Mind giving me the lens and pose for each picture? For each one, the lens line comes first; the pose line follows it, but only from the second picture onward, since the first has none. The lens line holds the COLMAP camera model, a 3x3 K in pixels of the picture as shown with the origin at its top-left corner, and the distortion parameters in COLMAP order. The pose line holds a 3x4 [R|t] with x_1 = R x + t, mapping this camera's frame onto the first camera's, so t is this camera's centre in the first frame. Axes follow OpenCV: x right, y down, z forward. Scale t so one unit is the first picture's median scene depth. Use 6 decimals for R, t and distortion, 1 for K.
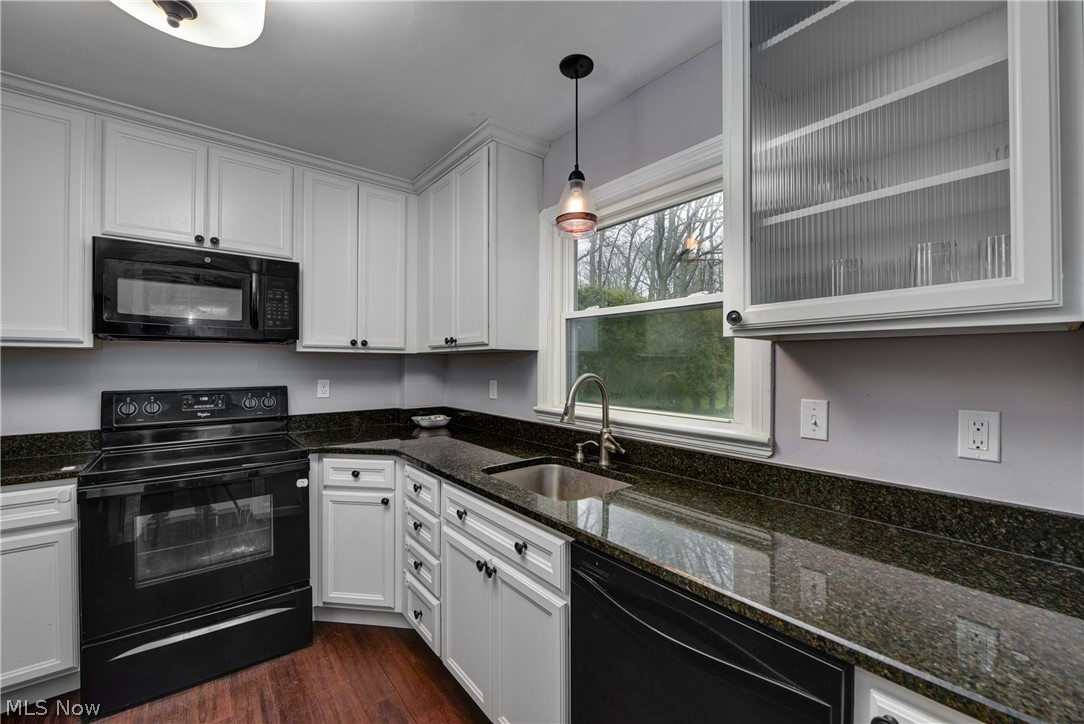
lens RADIAL K [[432.8, 0, 542.0], [0, 432.8, 362.0], [0, 0, 1]] dist [-0.009902, -0.000553]
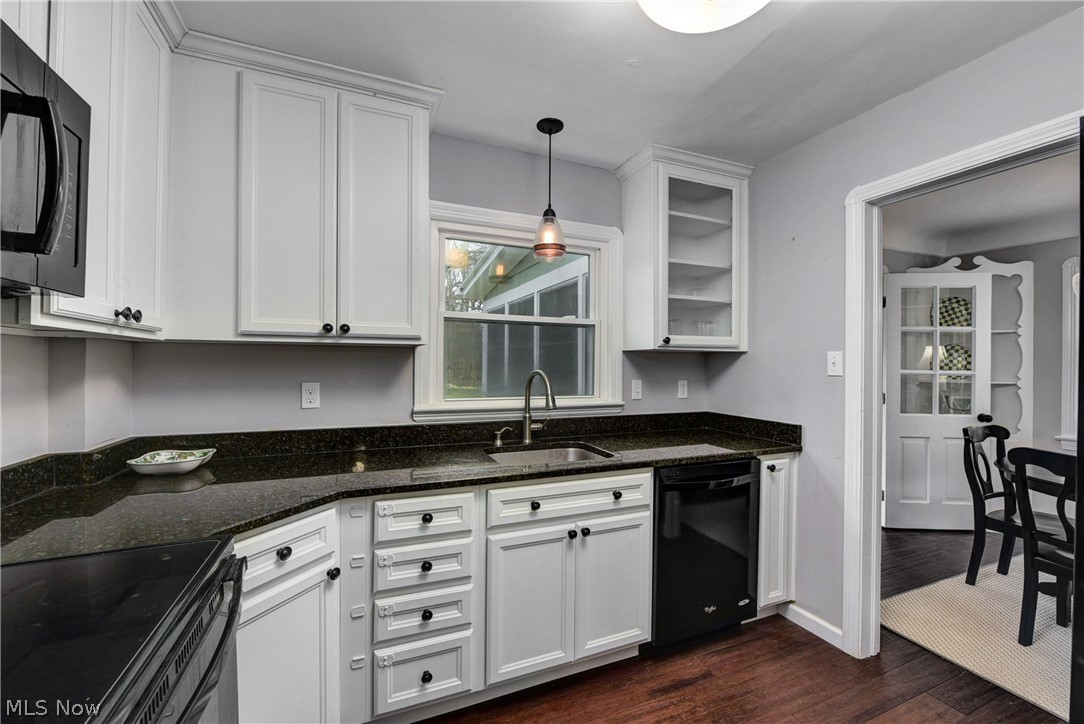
lens RADIAL K [[432.8, 0, 542.0], [0, 432.8, 362.0], [0, 0, 1]] dist [-0.009902, -0.000553]
pose [[0.285464, 0.001842, 0.958388, -0.896910], [-0.010358, 0.999946, 0.001163, 0.002047], [-0.958333, -0.010259, 0.285468, 0.522590]]
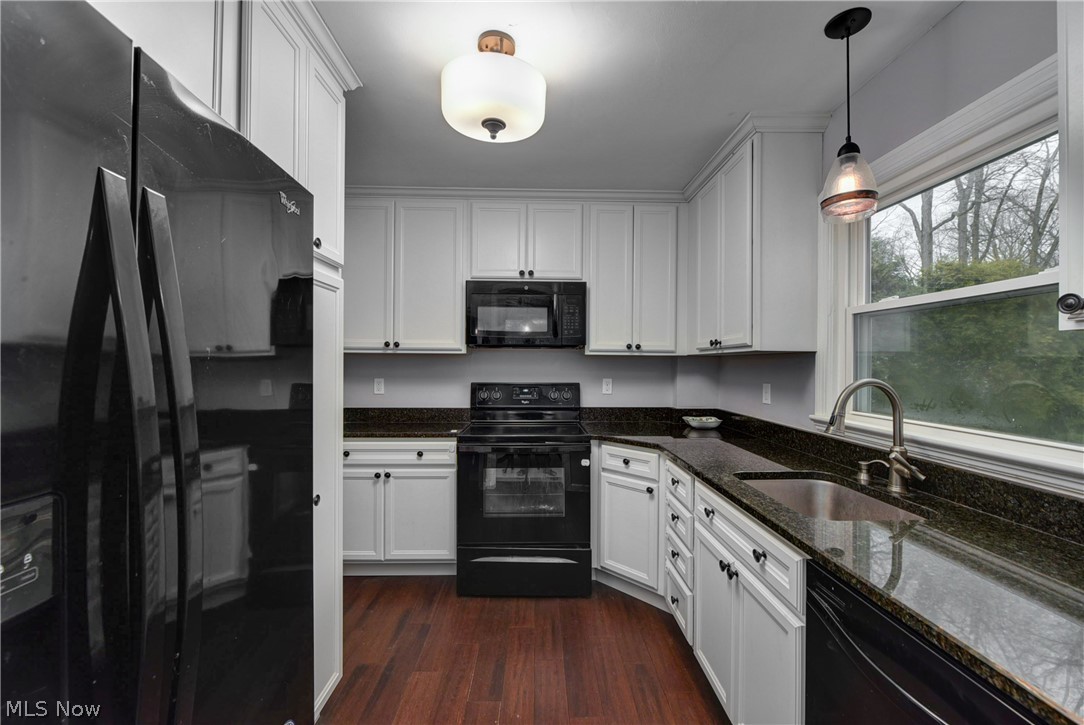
lens RADIAL K [[432.8, 0, 542.0], [0, 432.8, 362.5], [0, 0, 1]] dist [-0.009902, -0.000553]
pose [[0.787929, 0.001972, -0.615763, 0.100425], [-0.003353, 0.999994, -0.001088, -0.001392], [0.615757, 0.002922, 0.787931, -0.041507]]
